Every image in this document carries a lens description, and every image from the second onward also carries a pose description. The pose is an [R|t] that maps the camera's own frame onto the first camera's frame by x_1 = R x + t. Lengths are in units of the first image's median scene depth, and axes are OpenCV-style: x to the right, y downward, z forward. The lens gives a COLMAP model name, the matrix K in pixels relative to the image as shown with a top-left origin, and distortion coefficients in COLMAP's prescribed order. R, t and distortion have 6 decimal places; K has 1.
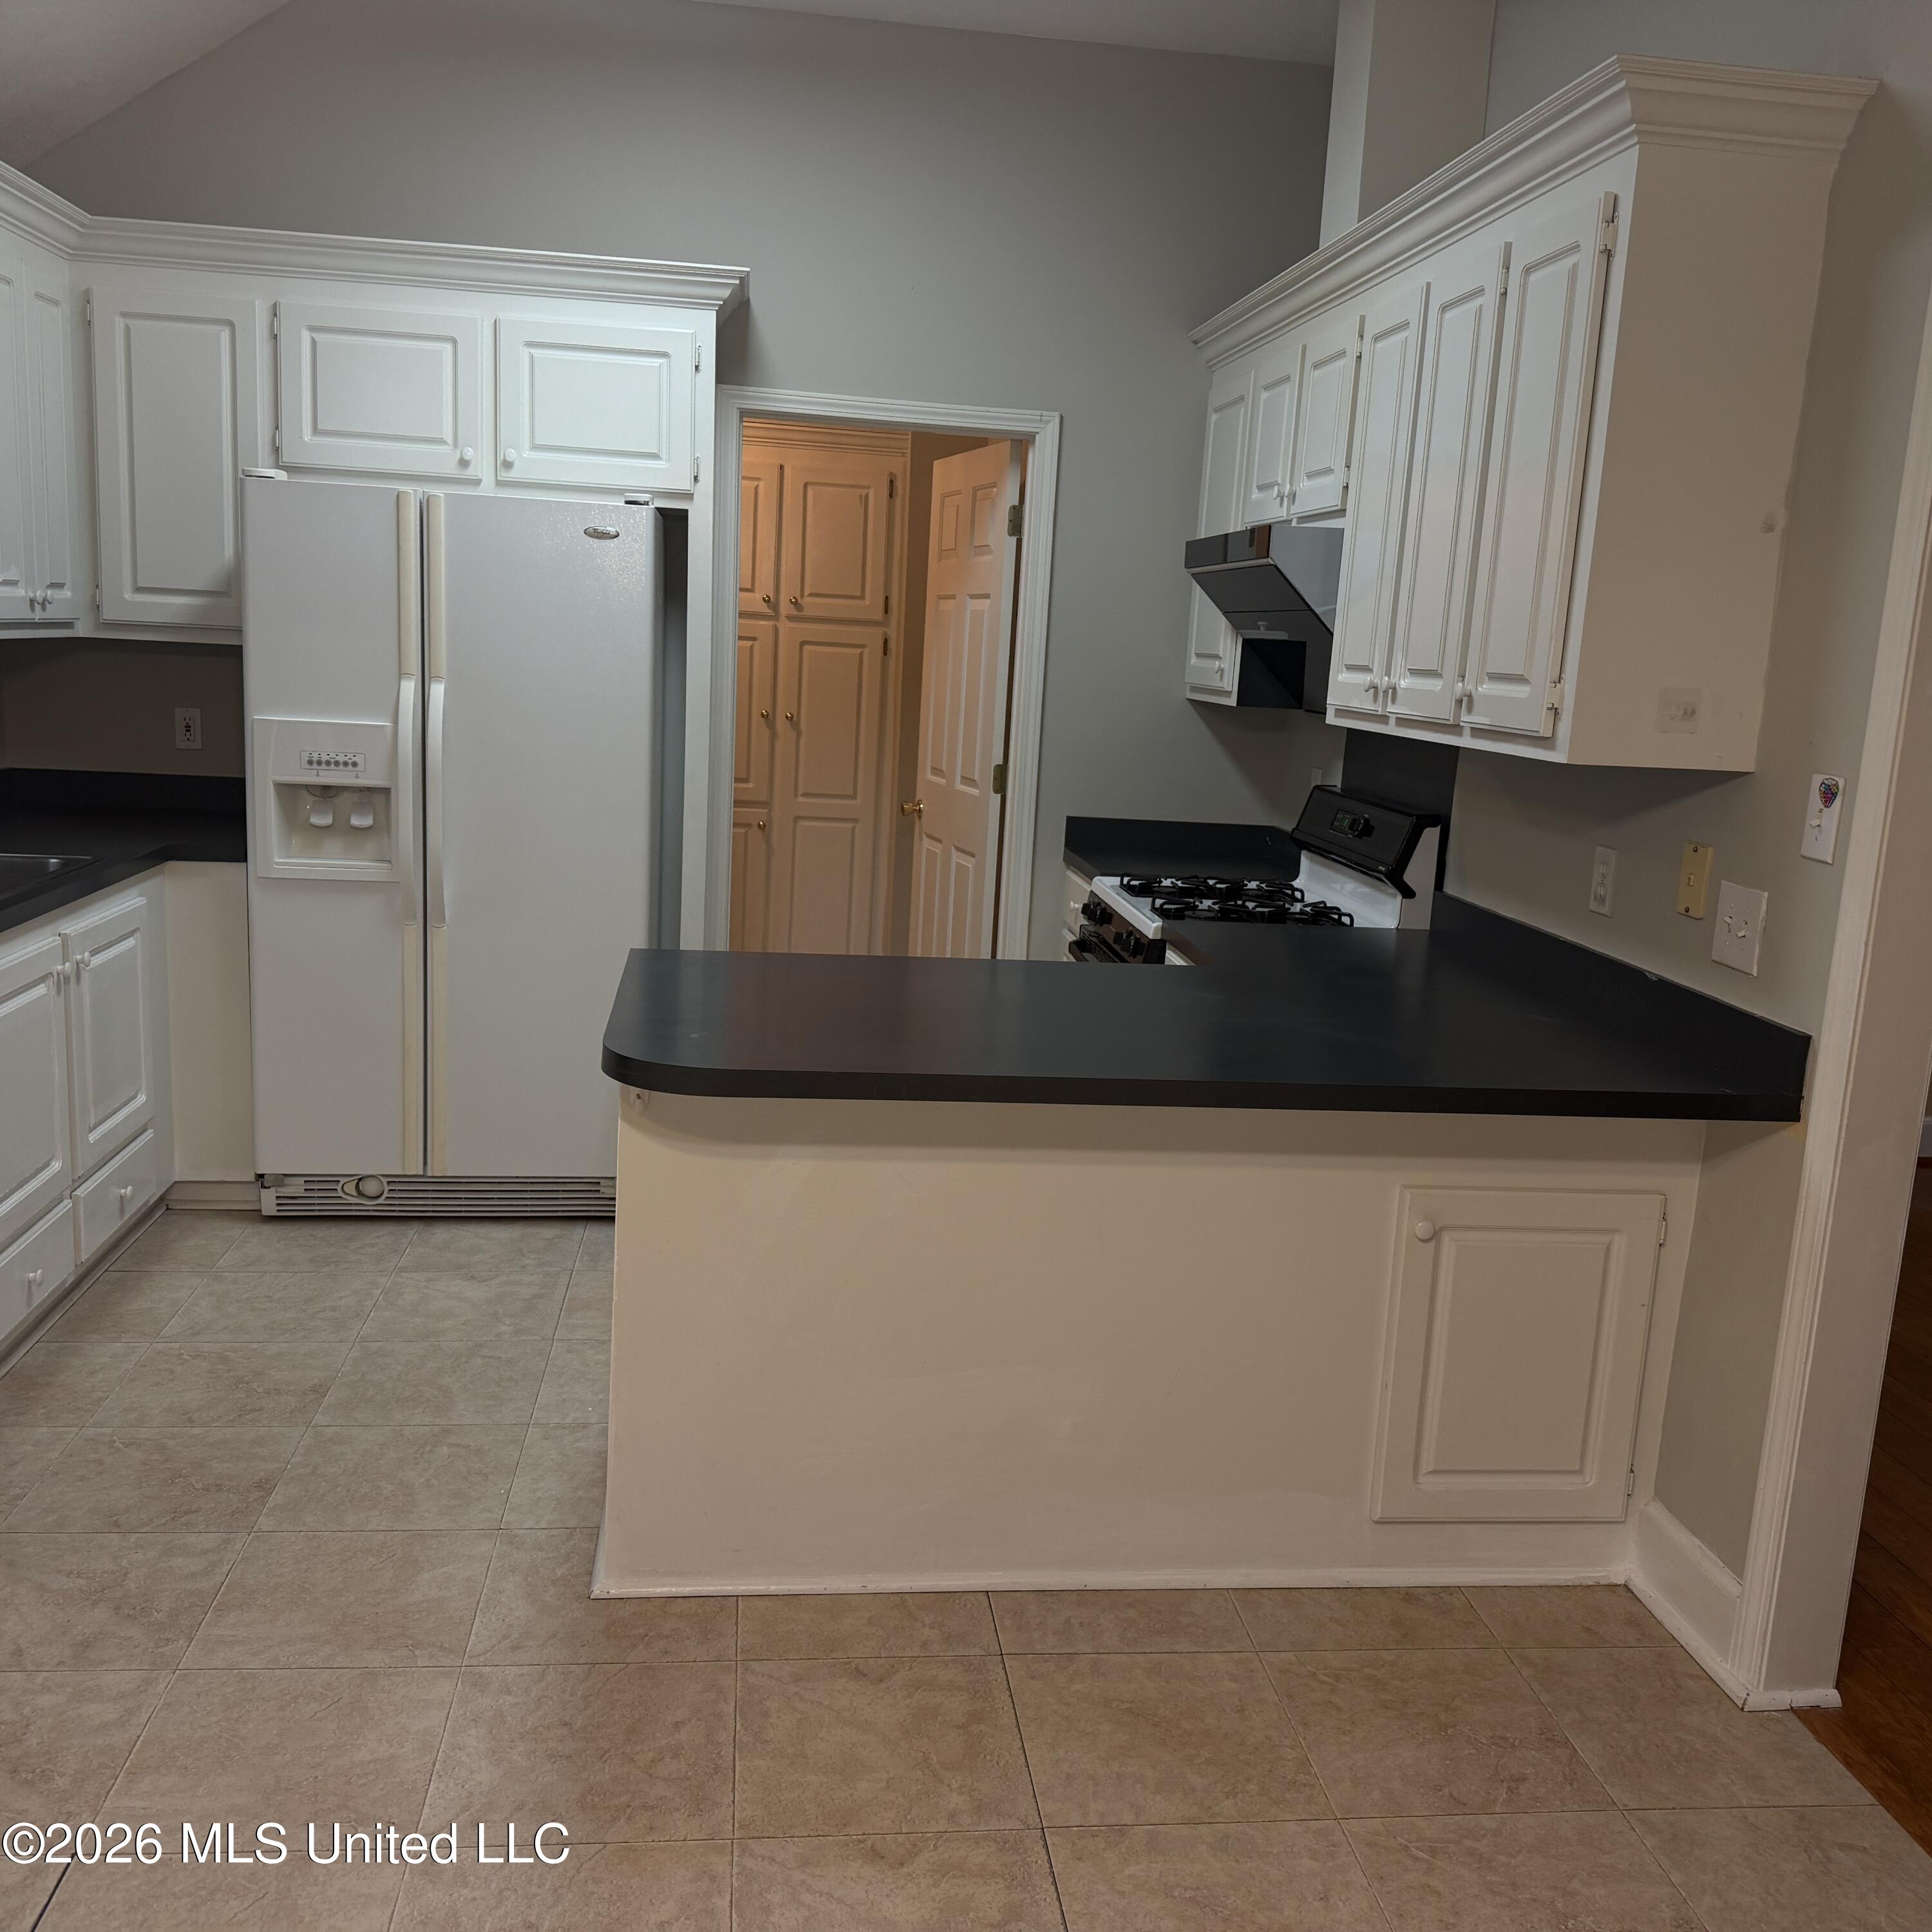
lens RADIAL K [[1808.3, 0, 969.6], [0, 1808.3, 968.5], [0, 0, 1]] dist [0.040182, 0.000000]
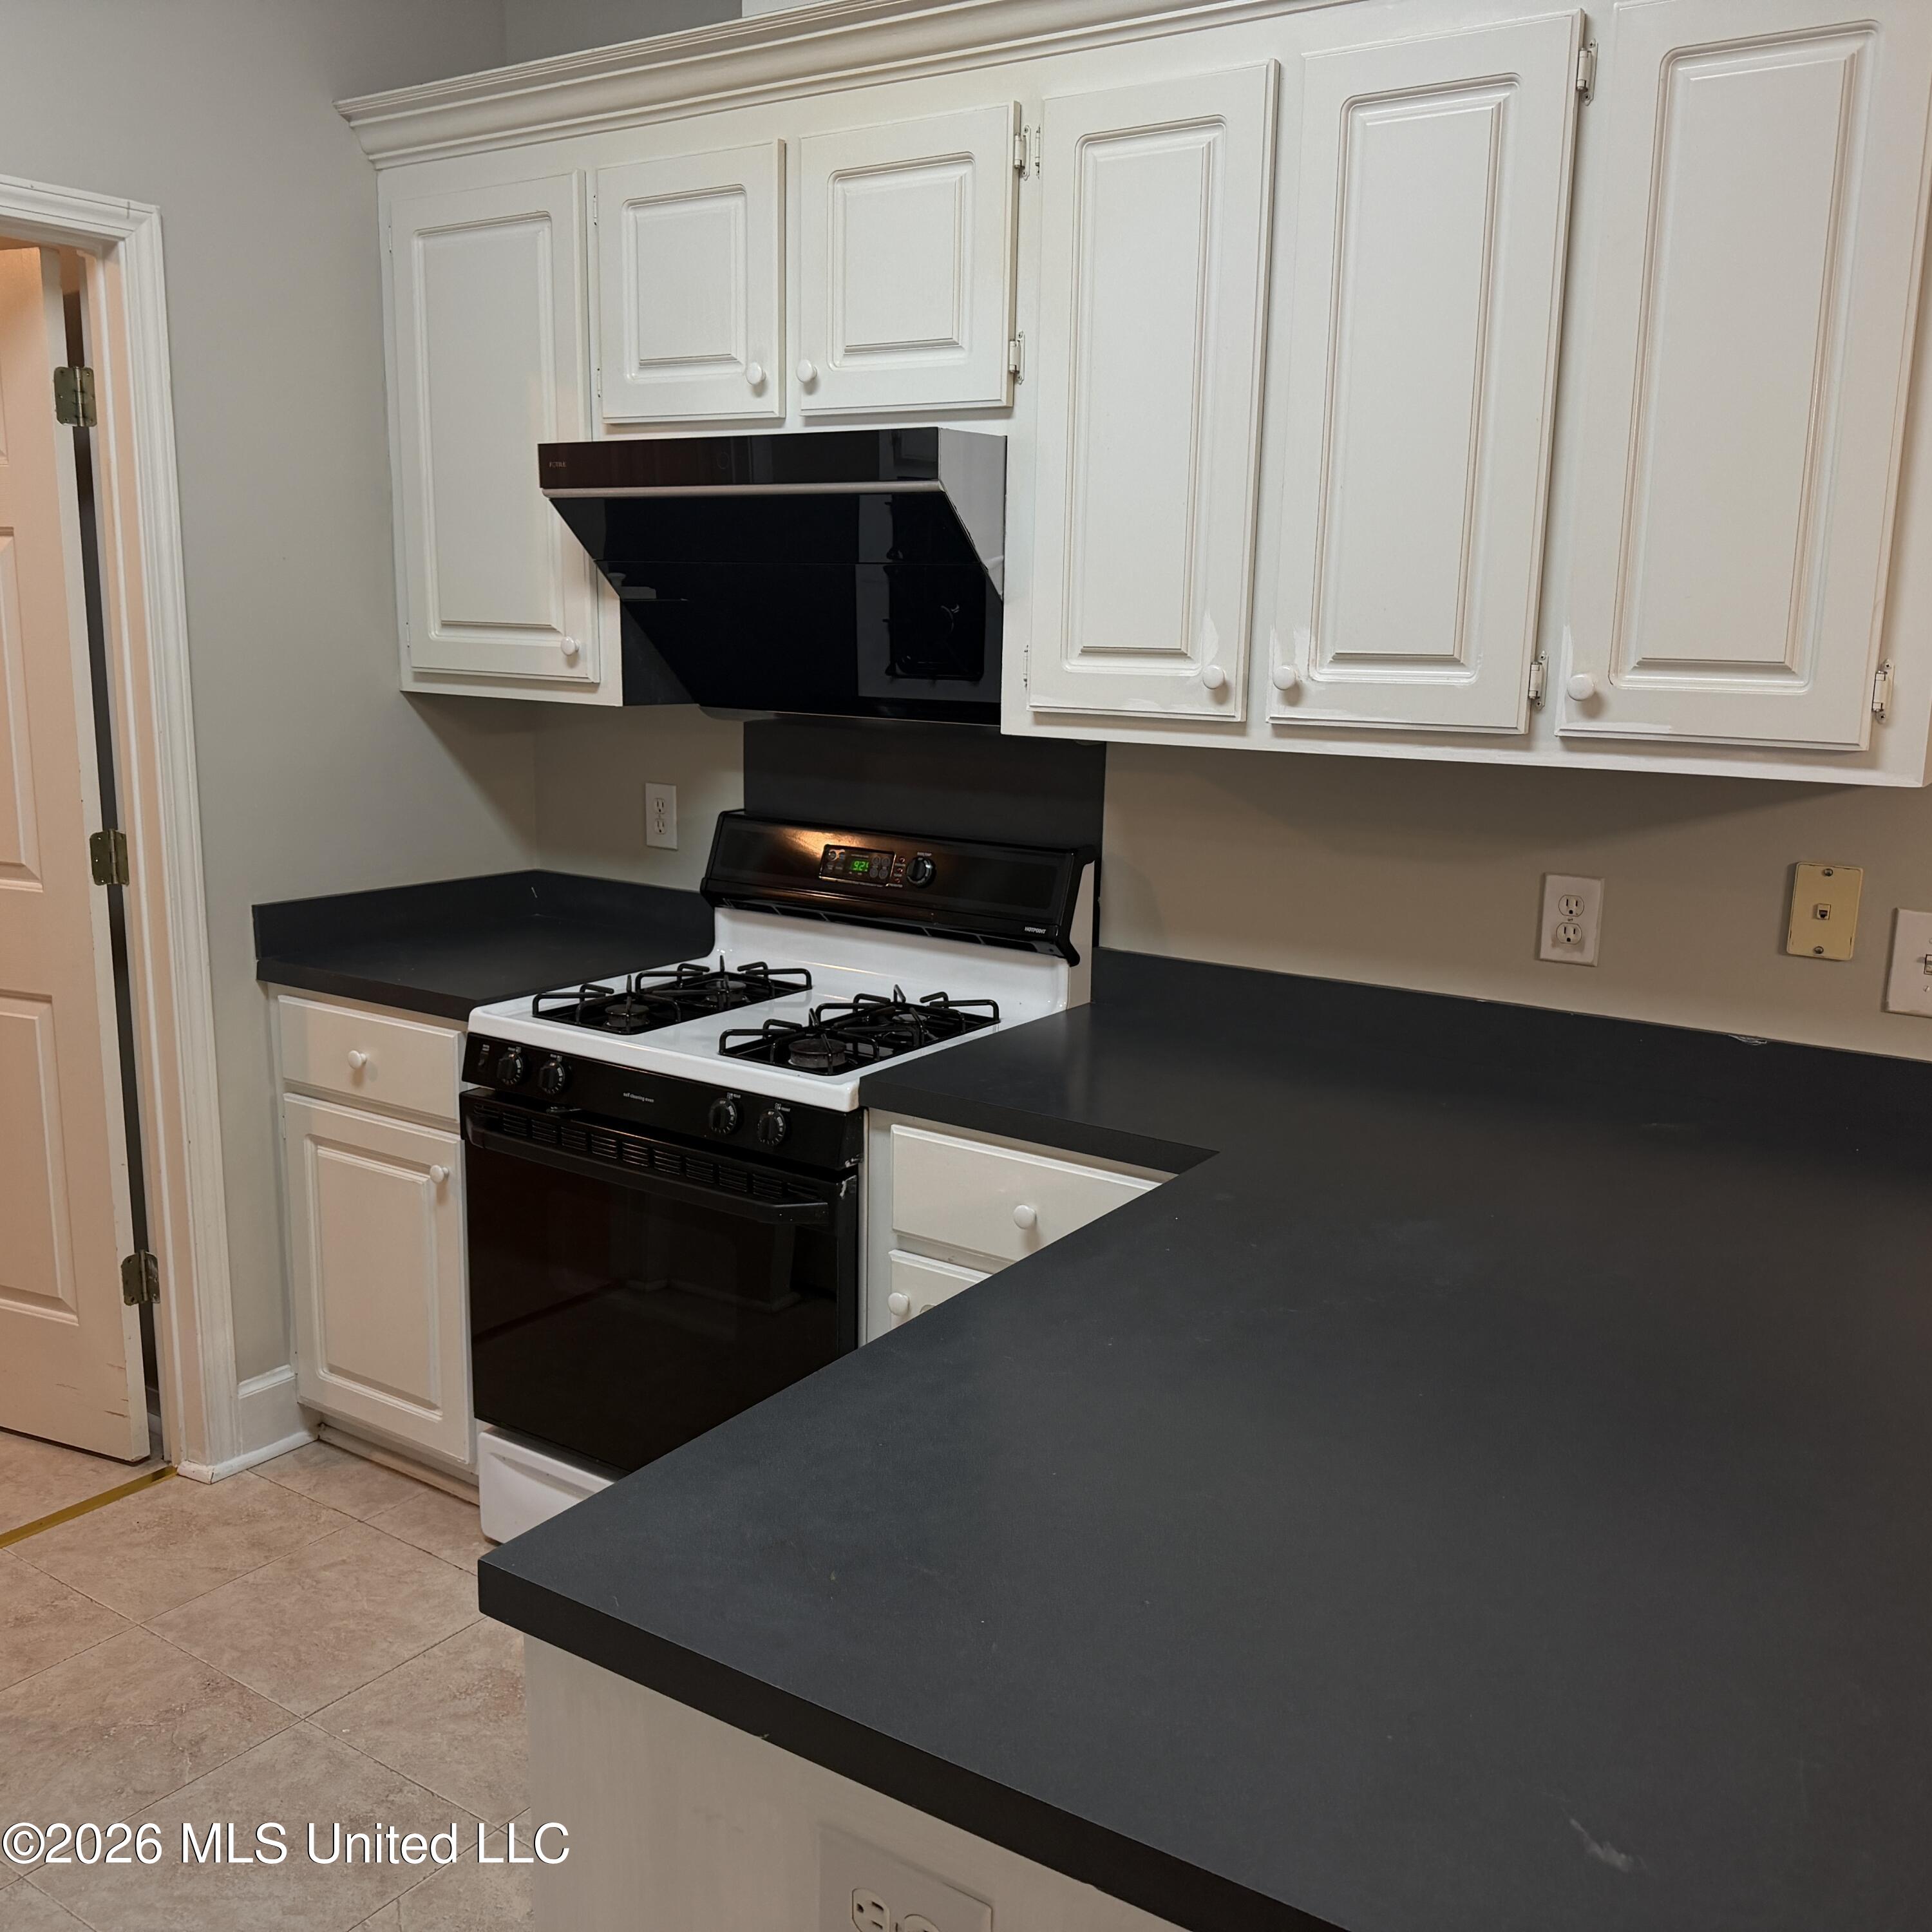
lens RADIAL K [[1808.3, 0, 969.0], [0, 1808.3, 935.0], [0, 0, 1]] dist [0.040182, 0.000000]
pose [[0.663469, -0.174803, 0.727497, -0.297263], [0.152723, 0.983494, 0.097032, -0.125340], [-0.732451, 0.046728, 0.679215, 0.548738]]
